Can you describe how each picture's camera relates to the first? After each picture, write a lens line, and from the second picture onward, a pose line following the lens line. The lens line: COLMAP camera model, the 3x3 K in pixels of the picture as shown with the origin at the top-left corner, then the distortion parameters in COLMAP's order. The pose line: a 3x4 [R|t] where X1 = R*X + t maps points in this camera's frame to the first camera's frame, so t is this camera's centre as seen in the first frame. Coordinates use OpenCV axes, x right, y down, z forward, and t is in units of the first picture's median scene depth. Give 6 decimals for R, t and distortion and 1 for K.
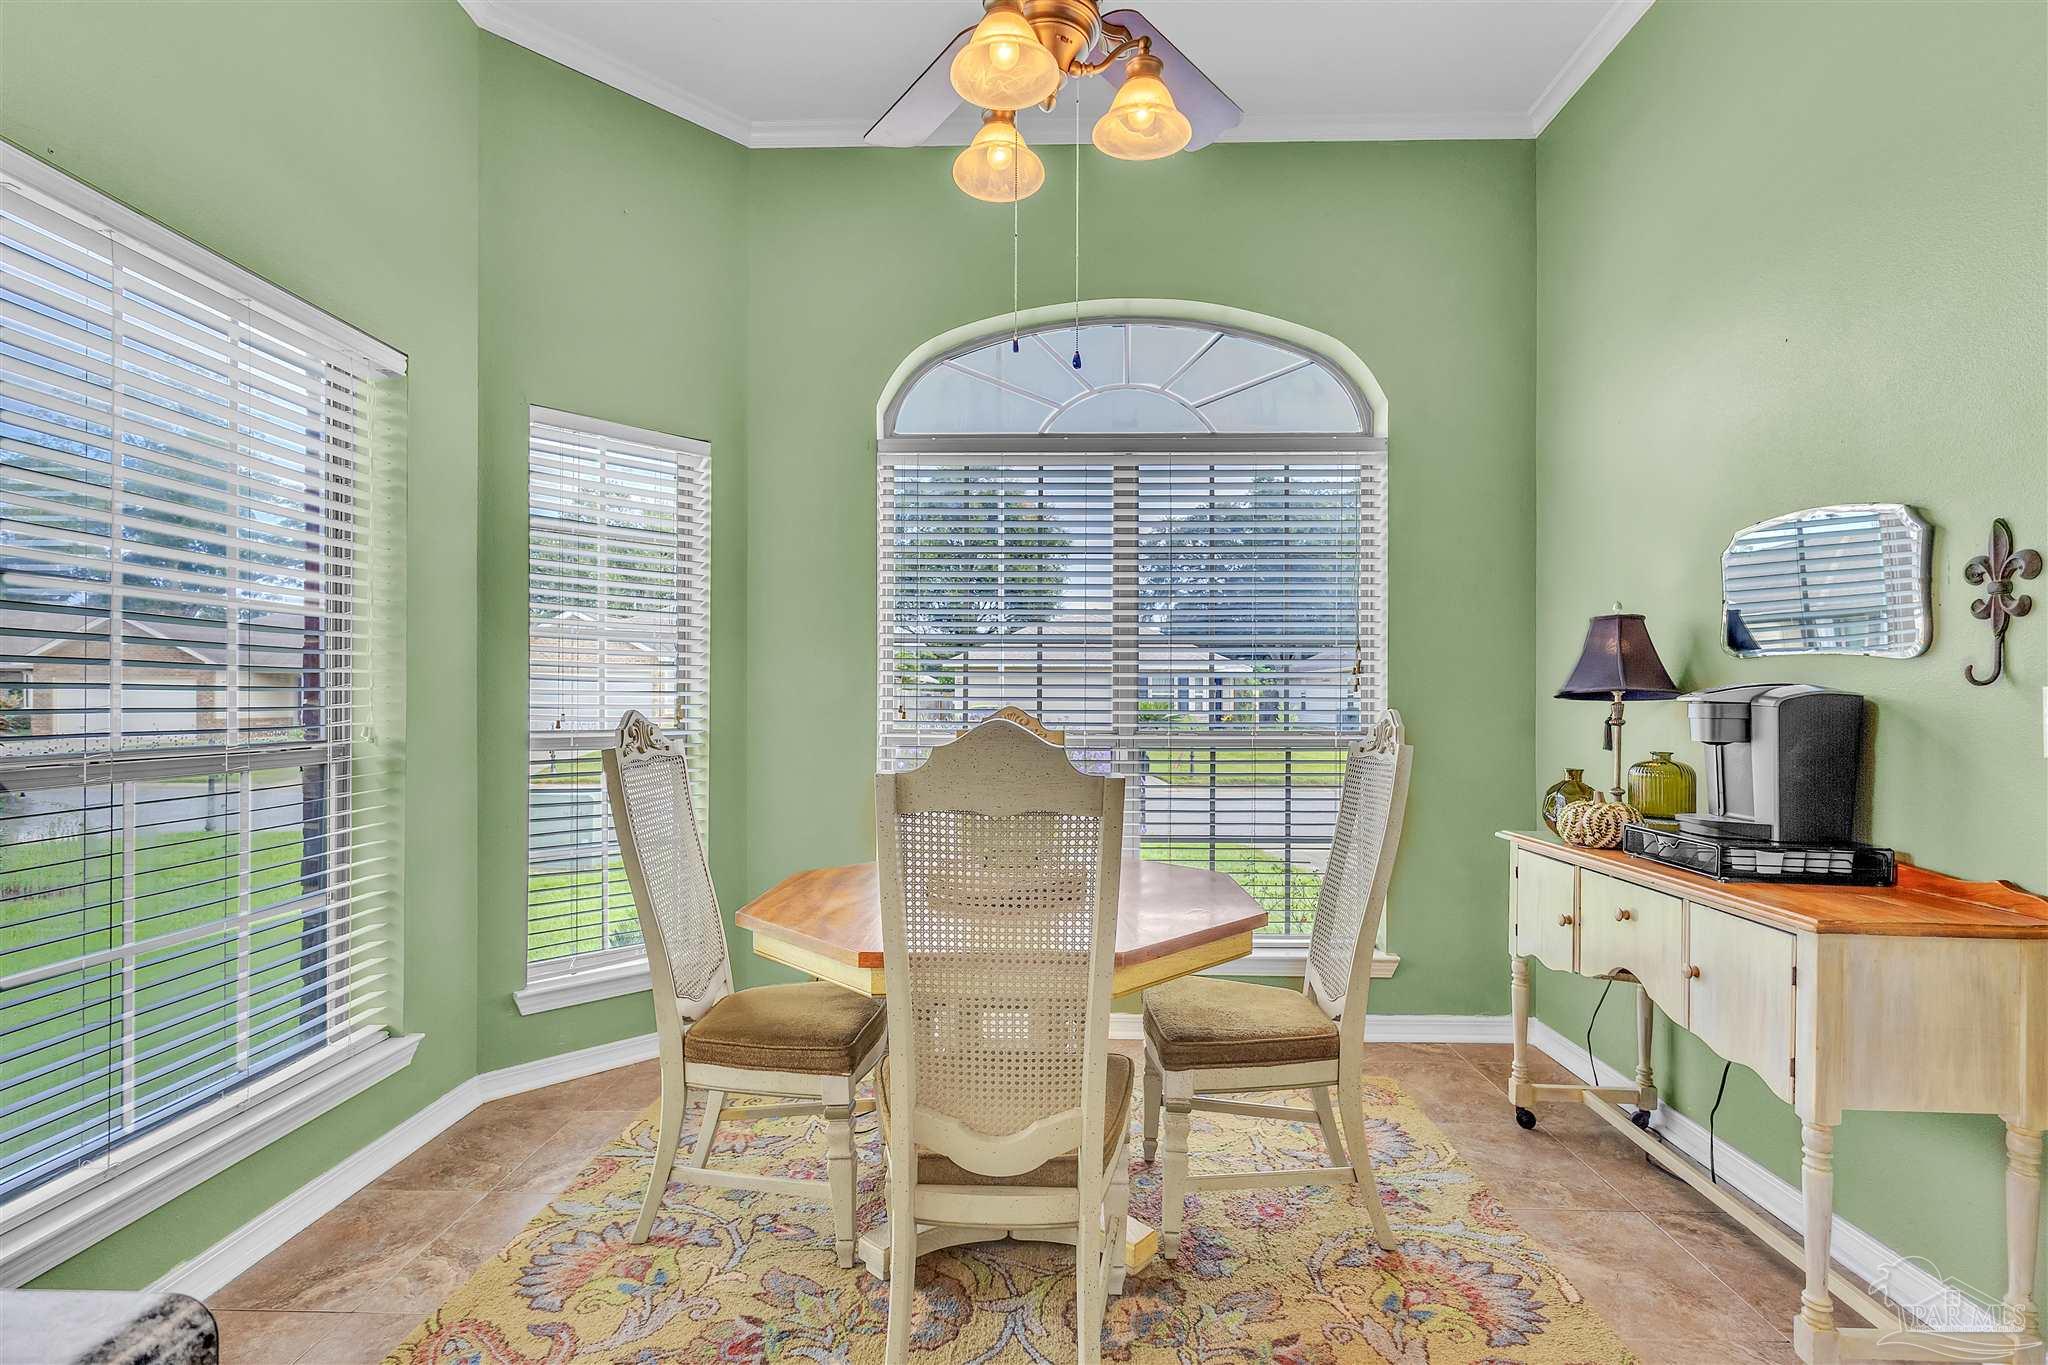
lens RADIAL K [[964.0, 0, 1025.2], [0, 964.0, 707.1], [0, 0, 1]] dist [0.002806, 0.000414]
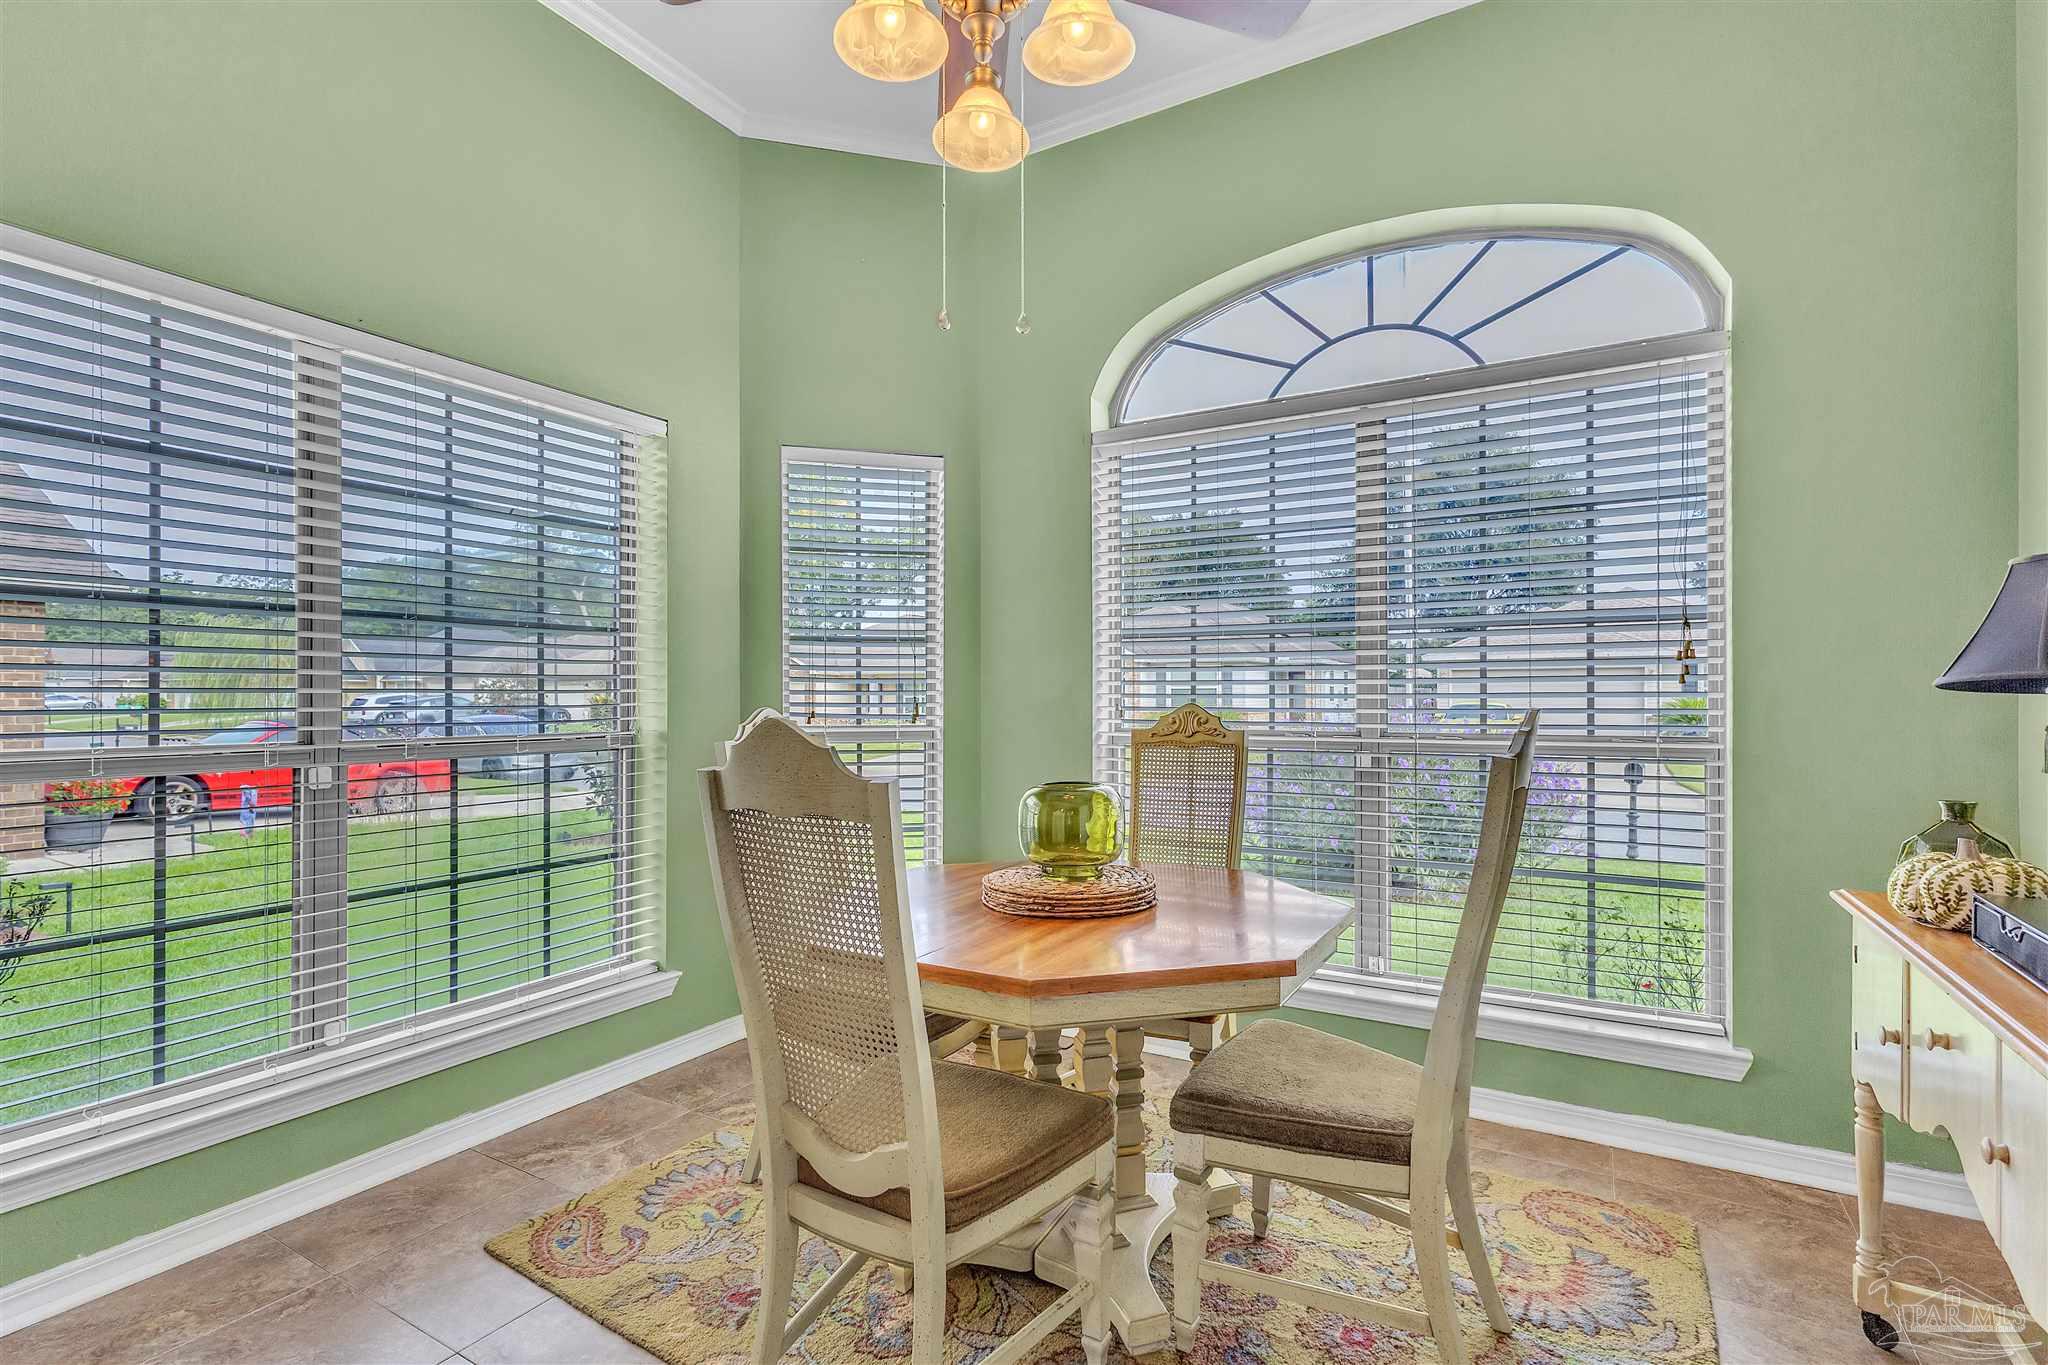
lens RADIAL K [[965.7, 0, 1018.4], [0, 965.7, 703.5], [0, 0, 1]] dist [0.001302, 0.000556]
pose [[0.869622, -0.001281, -0.493717, 0.320274], [0.000462, 0.999998, -0.001781, 0.000311], [0.493718, 0.001321, 0.869621, 0.132484]]
